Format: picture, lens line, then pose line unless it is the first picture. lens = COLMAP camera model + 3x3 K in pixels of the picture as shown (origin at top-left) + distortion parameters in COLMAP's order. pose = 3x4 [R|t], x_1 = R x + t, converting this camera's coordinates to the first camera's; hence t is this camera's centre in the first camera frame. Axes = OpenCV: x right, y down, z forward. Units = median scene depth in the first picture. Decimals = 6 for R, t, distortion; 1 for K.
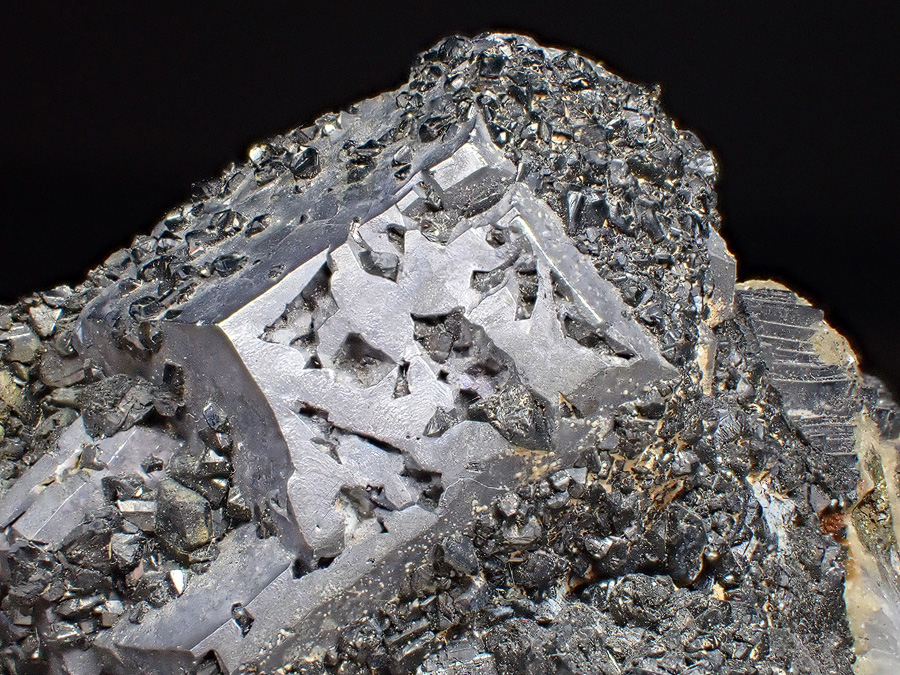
lens RADIAL K [[1883.2, 0, 450.0], [0, 1883.2, 338.5], [0, 0, 1]] dist [-0.025618, 0.000000]
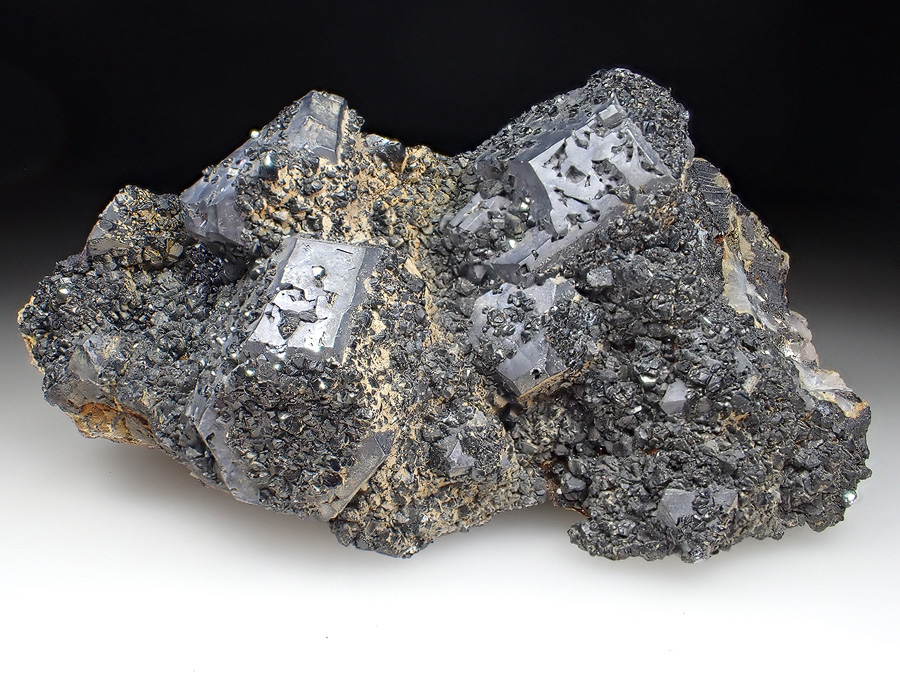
lens RADIAL K [[821.1, 0, 448.7], [0, 821.1, 332.7], [0, 0, 1]] dist [-0.070971, 0.036127]
pose [[0.995106, 0.040475, -0.090142, -0.118946], [-0.026229, 0.987731, 0.153948, 0.065872], [0.095267, -0.150831, 0.983959, -0.391818]]
